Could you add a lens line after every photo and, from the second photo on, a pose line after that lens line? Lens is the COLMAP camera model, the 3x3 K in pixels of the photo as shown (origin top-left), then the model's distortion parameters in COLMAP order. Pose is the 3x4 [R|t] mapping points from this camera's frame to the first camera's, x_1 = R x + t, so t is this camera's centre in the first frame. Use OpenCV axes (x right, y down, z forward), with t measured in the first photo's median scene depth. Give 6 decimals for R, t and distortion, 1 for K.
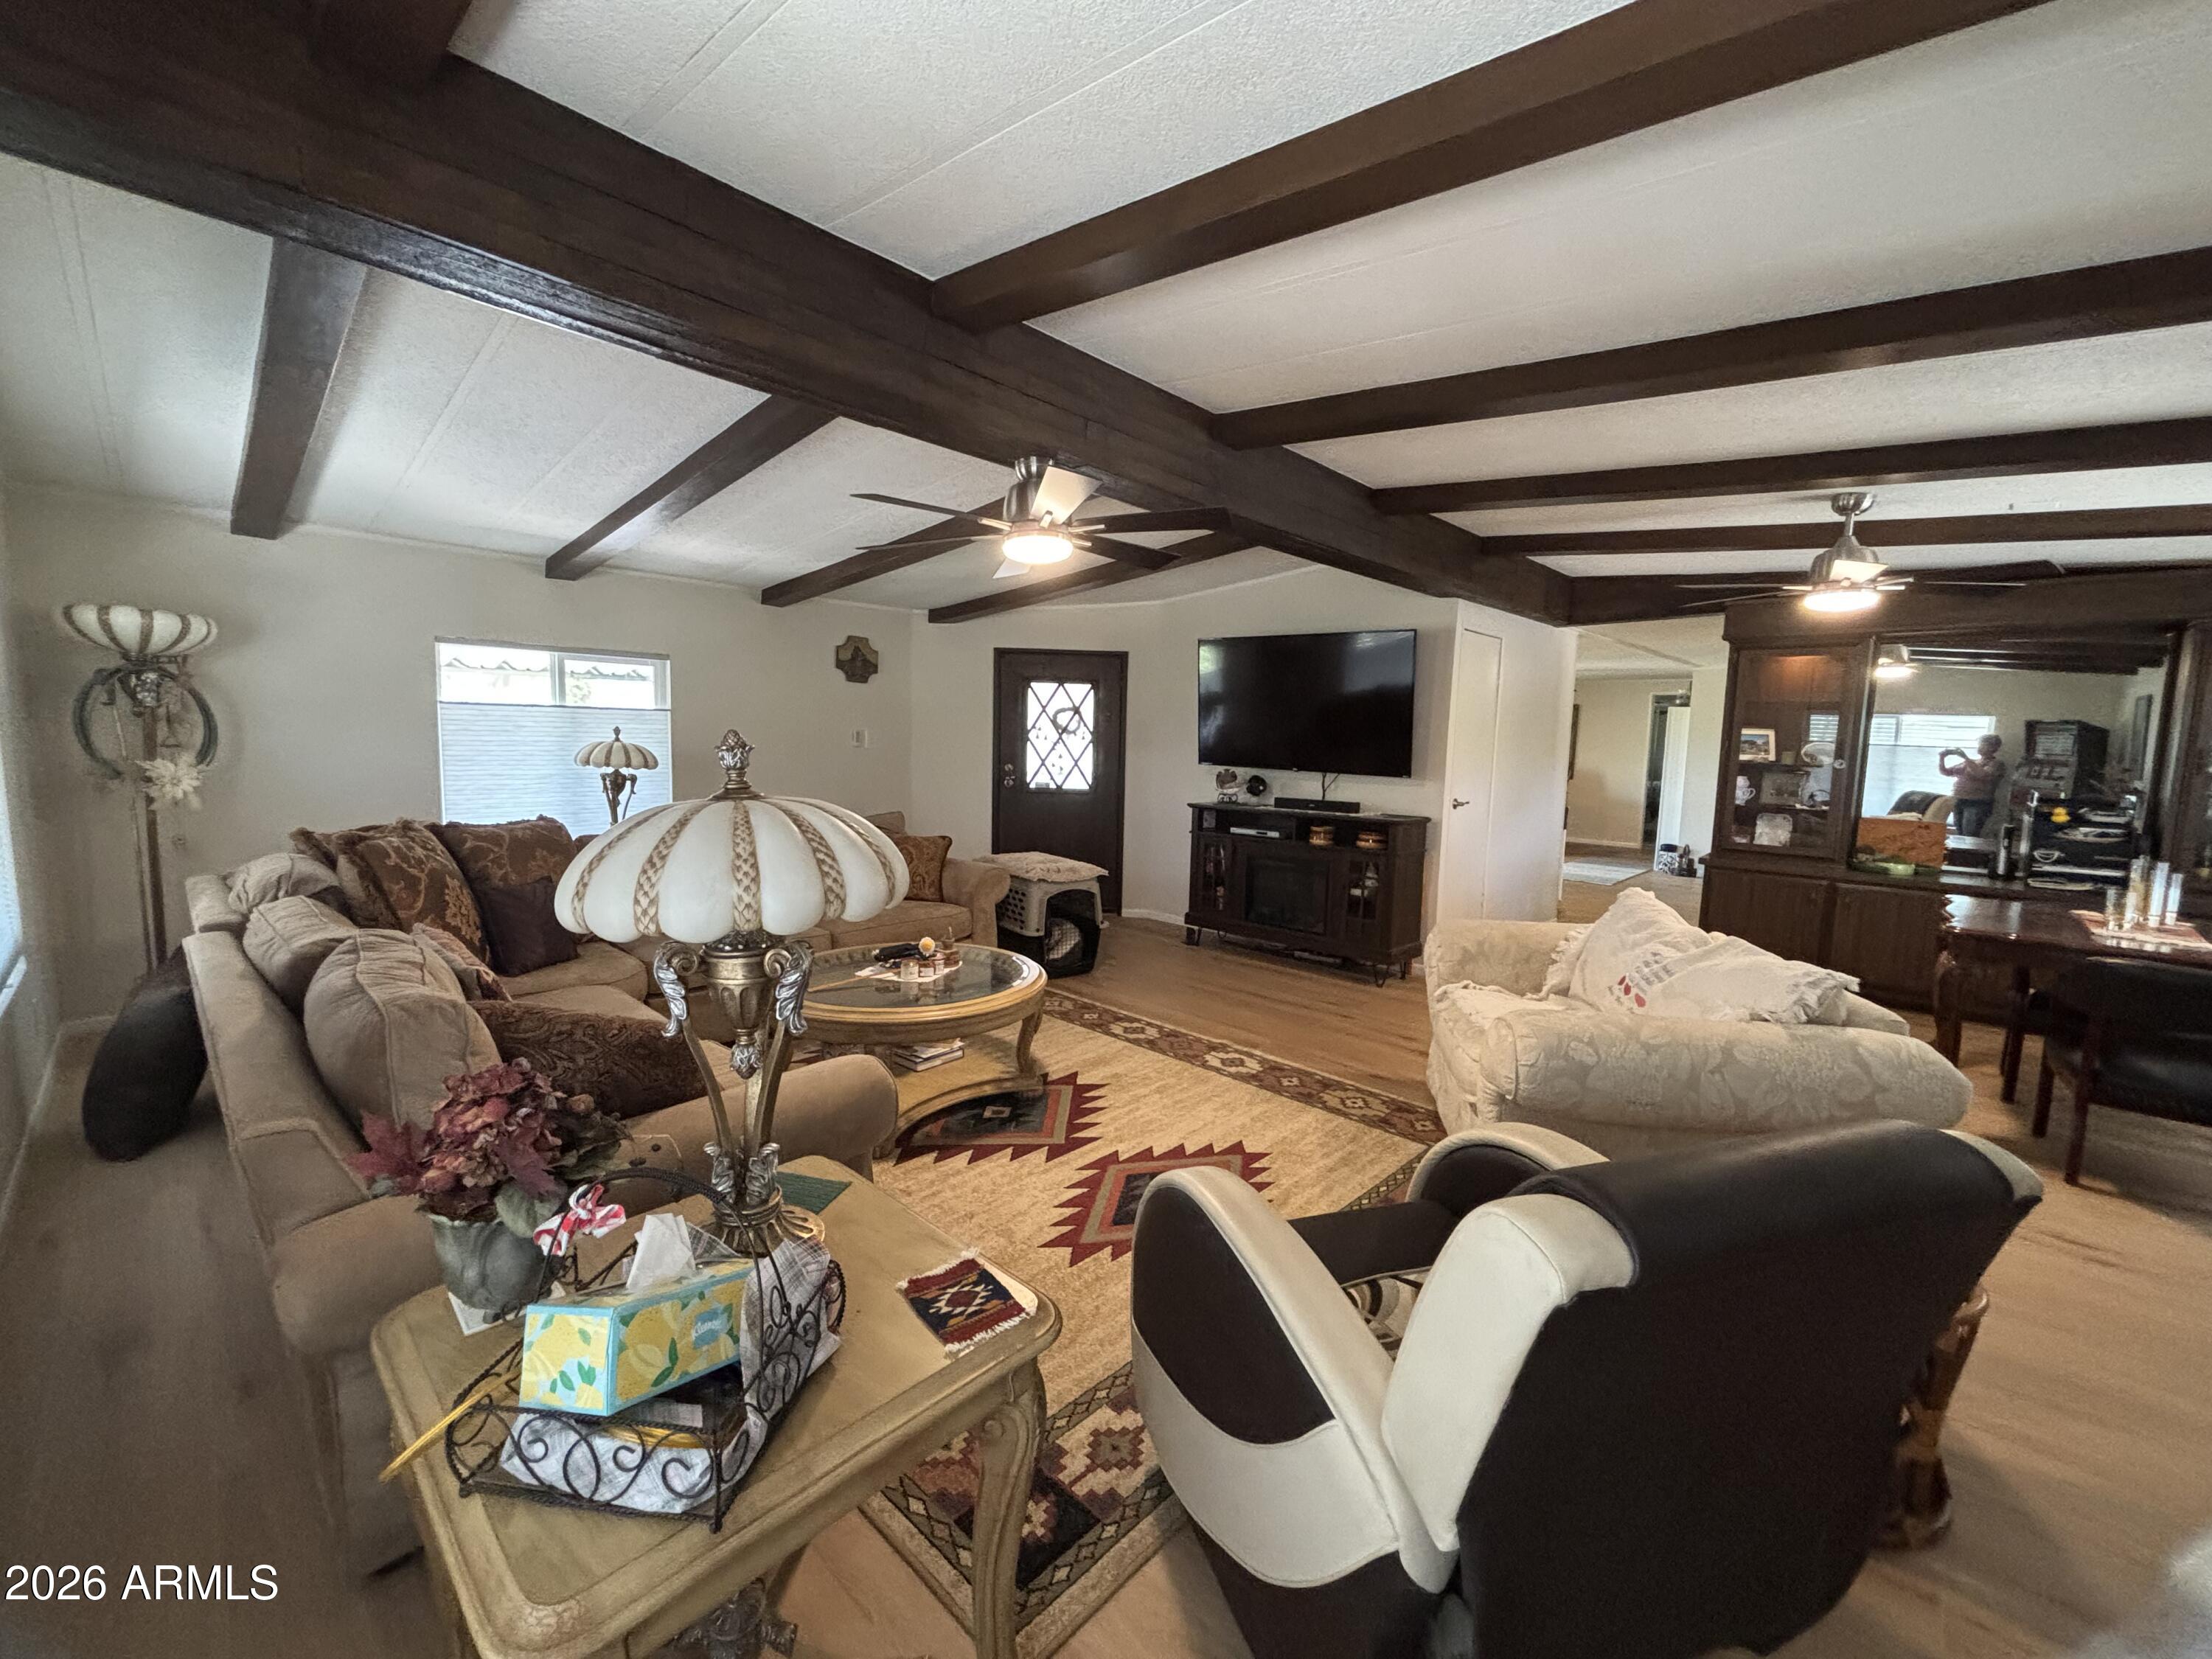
lens RADIAL K [[891.8, 0, 1105.6], [0, 891.8, 830.5], [0, 0, 1]] dist [0.001375, 0.000686]
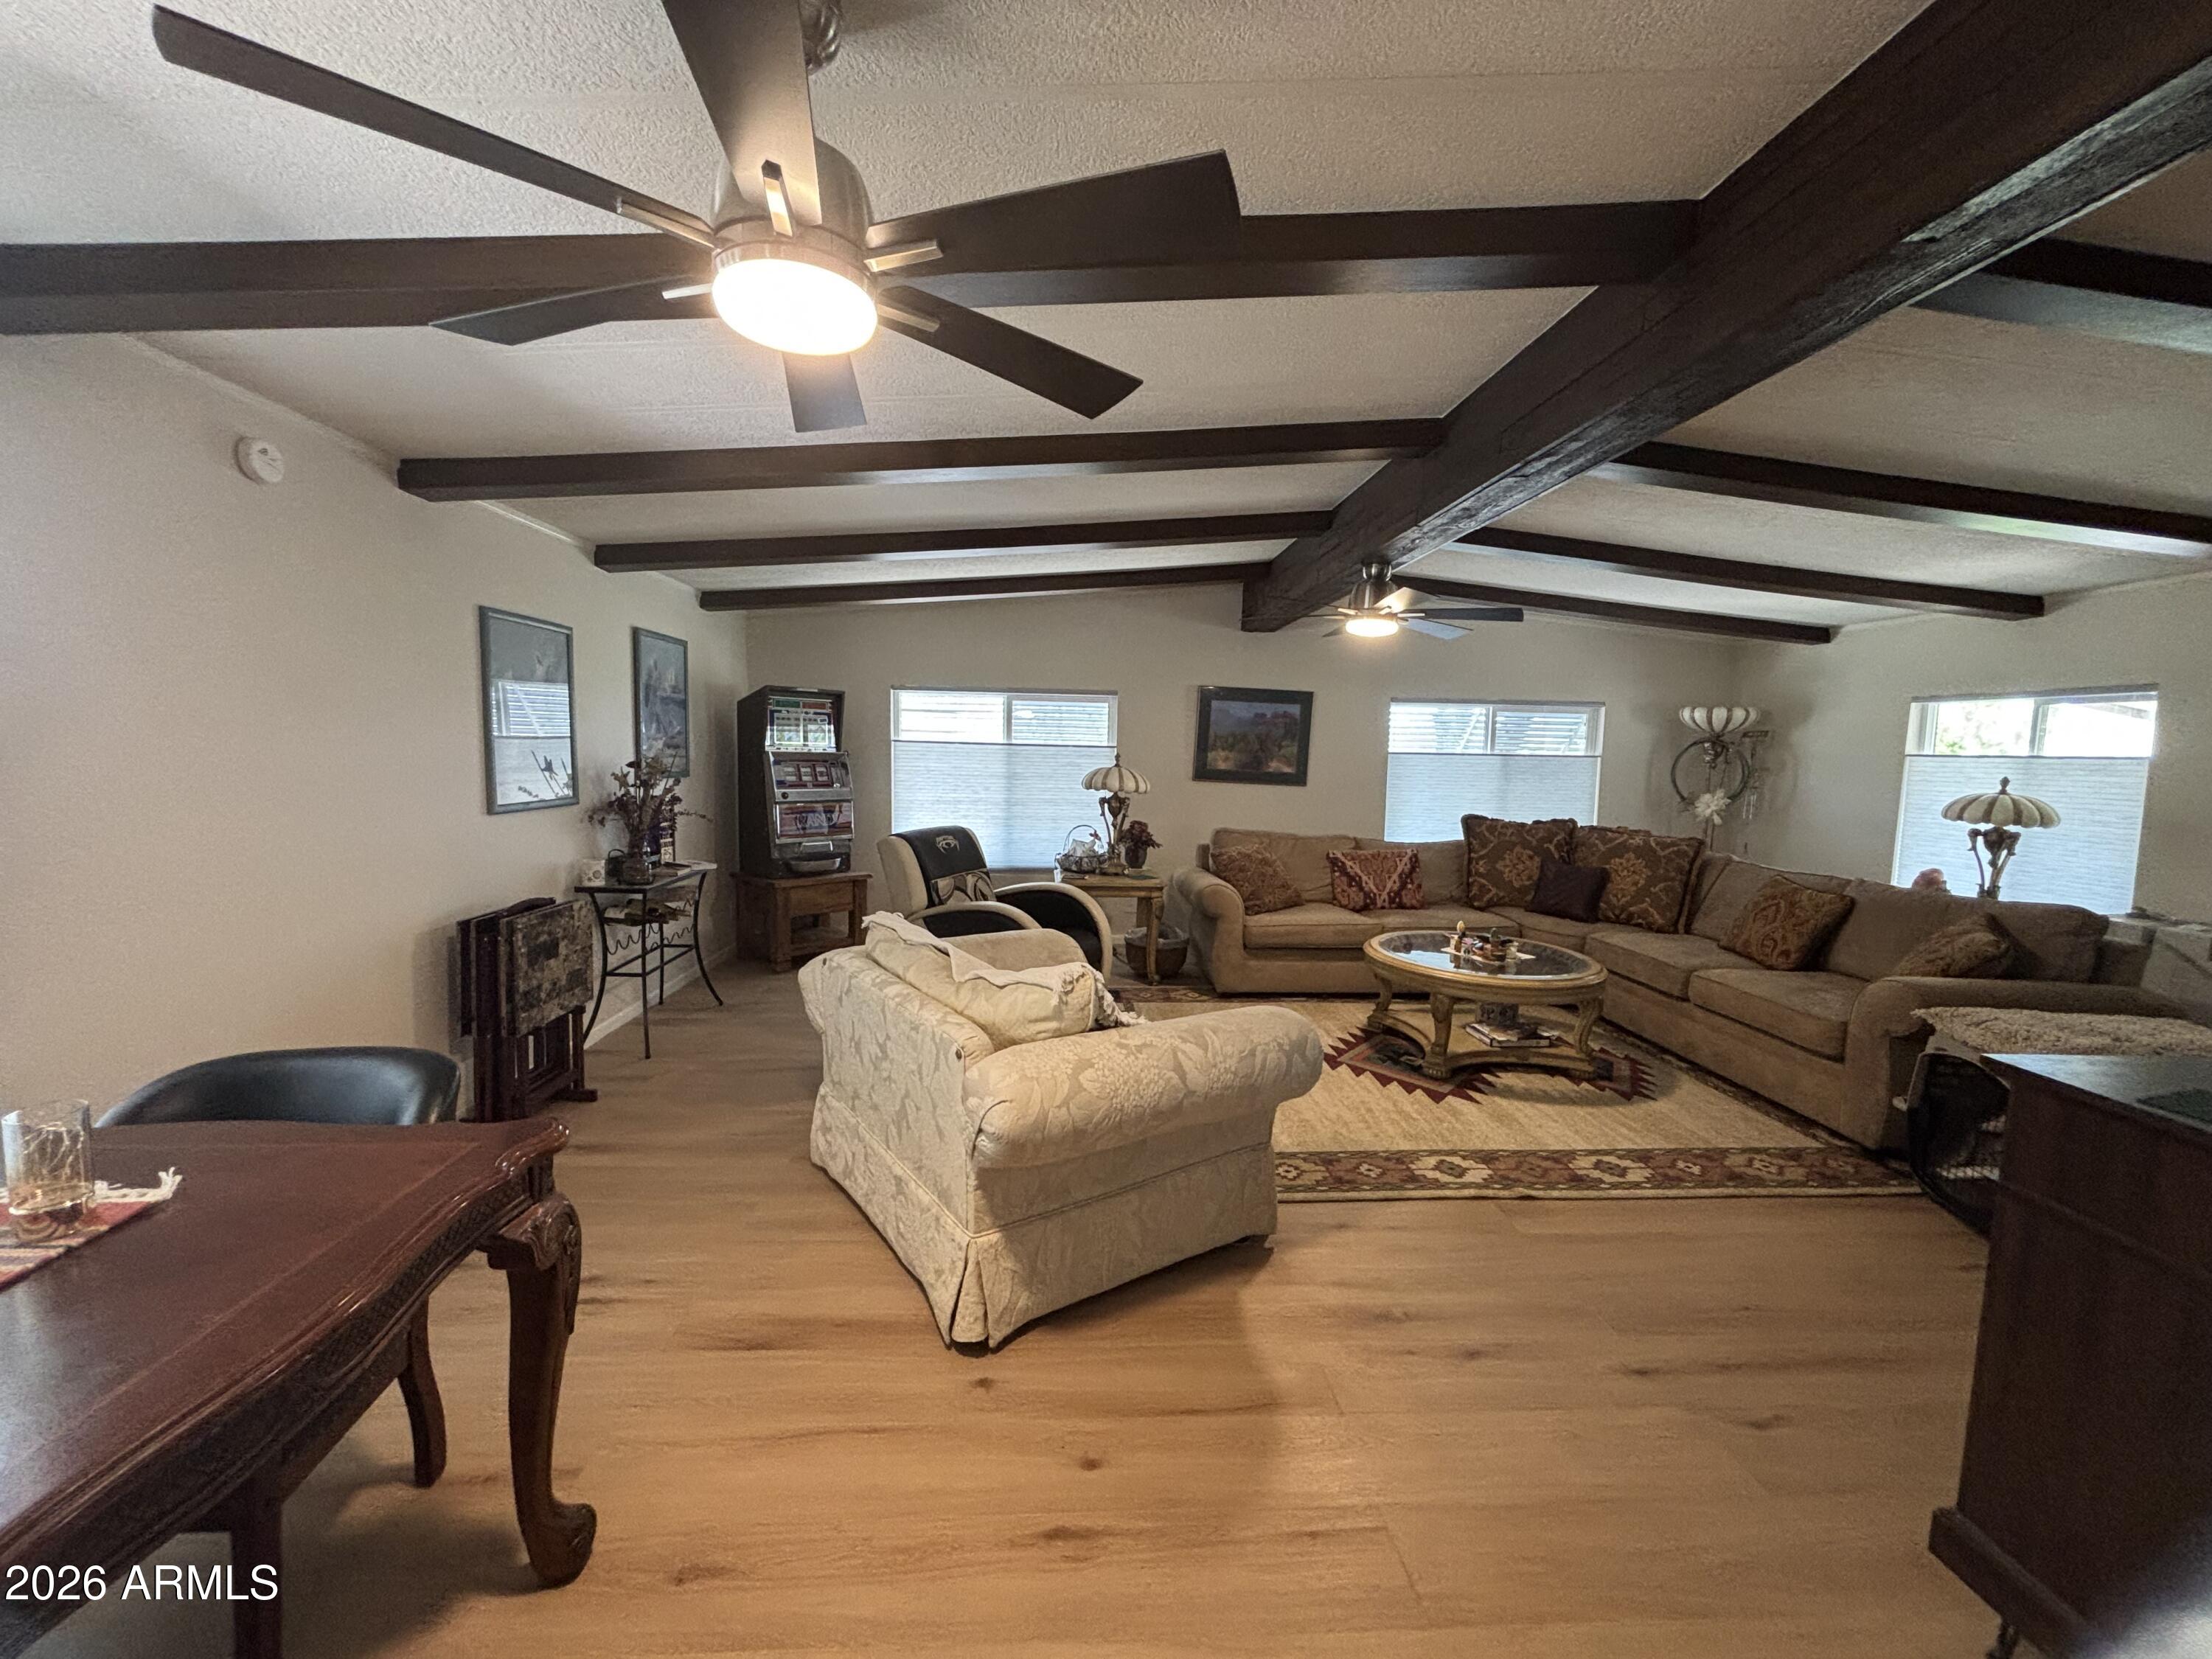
lens RADIAL K [[891.8, 0, 1105.0], [0, 891.8, 825.8], [0, 0, 1]] dist [0.001375, 0.000686]
pose [[-0.683504, 0.022337, -0.729605, 1.175131], [-0.115203, 0.983704, 0.138040, -0.147143], [0.720799, 0.178404, -0.669792, 1.588529]]
